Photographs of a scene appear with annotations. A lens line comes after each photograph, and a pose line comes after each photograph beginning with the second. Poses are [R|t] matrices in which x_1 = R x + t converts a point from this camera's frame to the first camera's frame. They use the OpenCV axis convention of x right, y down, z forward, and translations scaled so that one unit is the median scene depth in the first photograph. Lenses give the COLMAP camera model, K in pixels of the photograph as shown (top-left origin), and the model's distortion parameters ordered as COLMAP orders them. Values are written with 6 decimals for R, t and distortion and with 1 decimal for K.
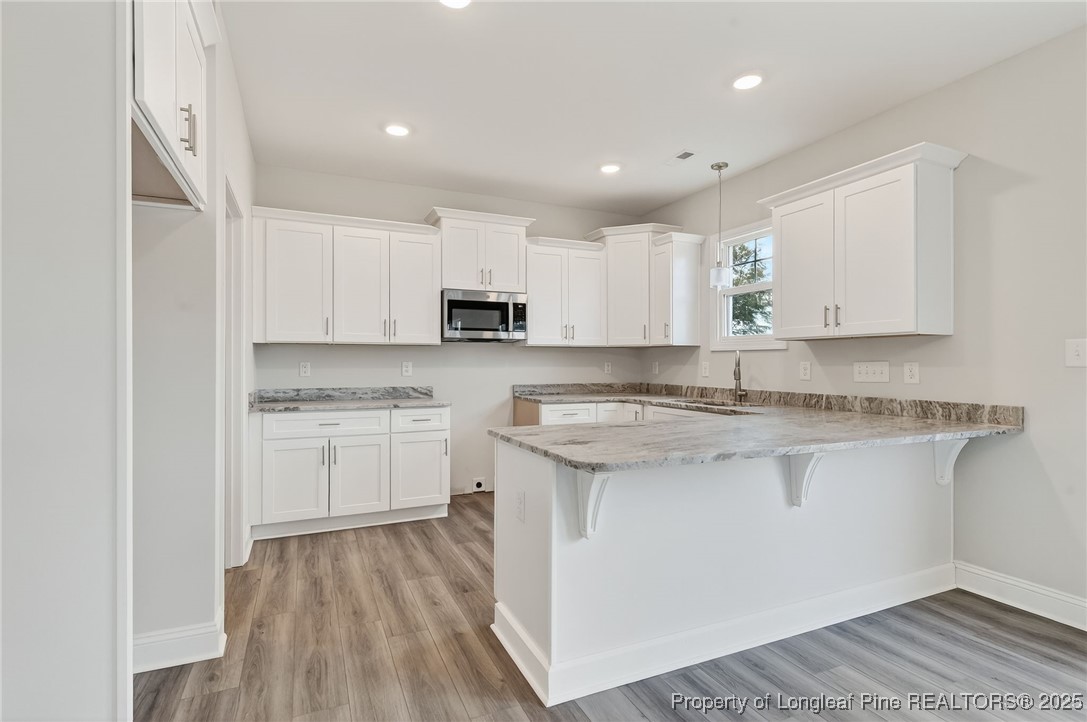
lens RADIAL K [[516.5, 0, 539.0], [0, 516.5, 364.8], [0, 0, 1]] dist [0.000488, 0.000114]
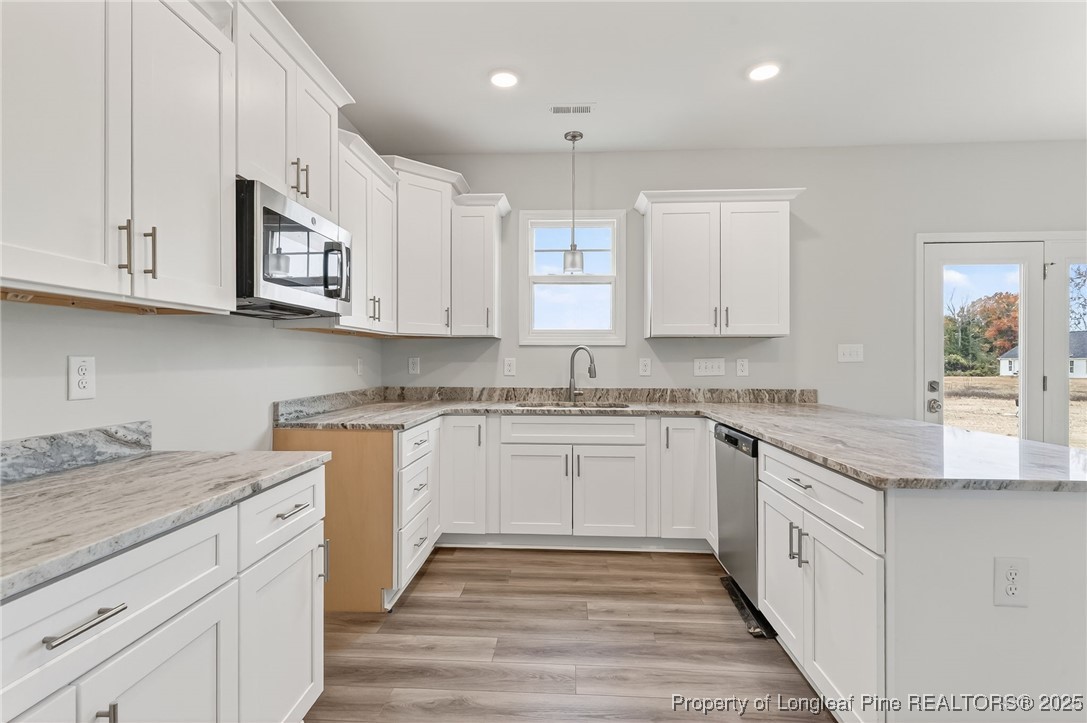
lens RADIAL K [[522.0, 0, 537.3], [0, 522.0, 359.0], [0, 0, 1]] dist [0.005110, -0.001398]
pose [[0.463944, -0.000930, 0.885864, -0.444666], [0.001815, 0.999998, 0.000099, -0.003983], [-0.885863, 0.001562, 0.463945, 0.607661]]
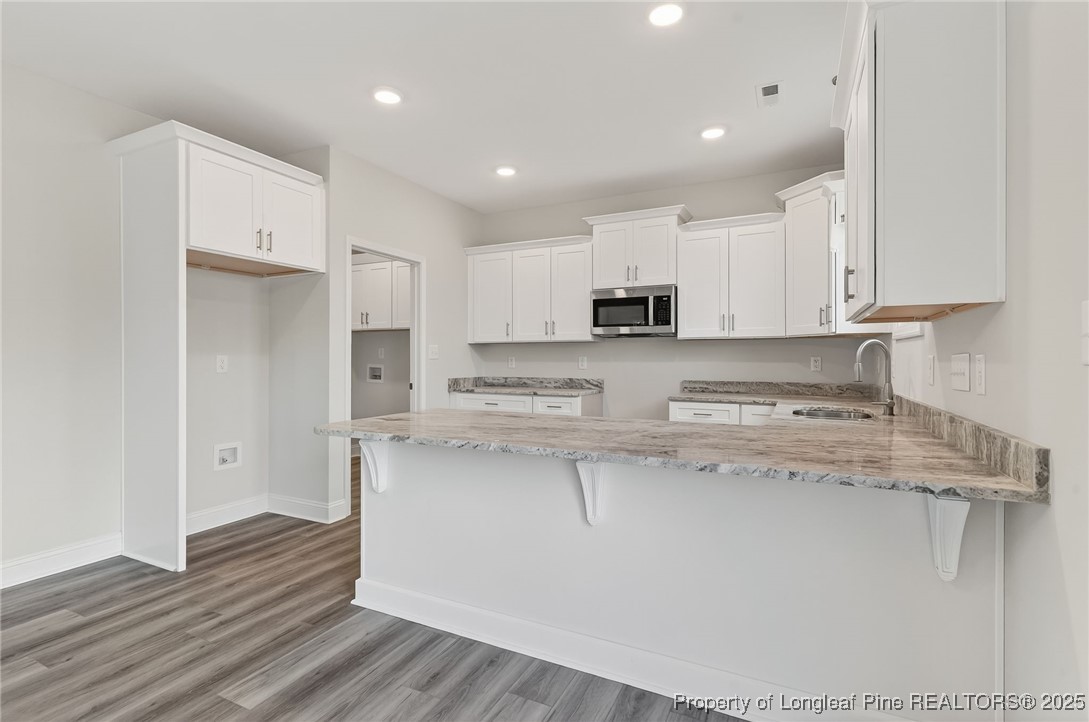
lens RADIAL K [[523.0, 0, 541.6], [0, 523.0, 358.8], [0, 0, 1]] dist [0.005110, -0.001398]
pose [[0.636205, 0.000281, -0.771520, 0.606711], [-0.001503, 0.999998, -0.000875, 0.000081], [0.771519, 0.001716, 0.636204, 0.209060]]
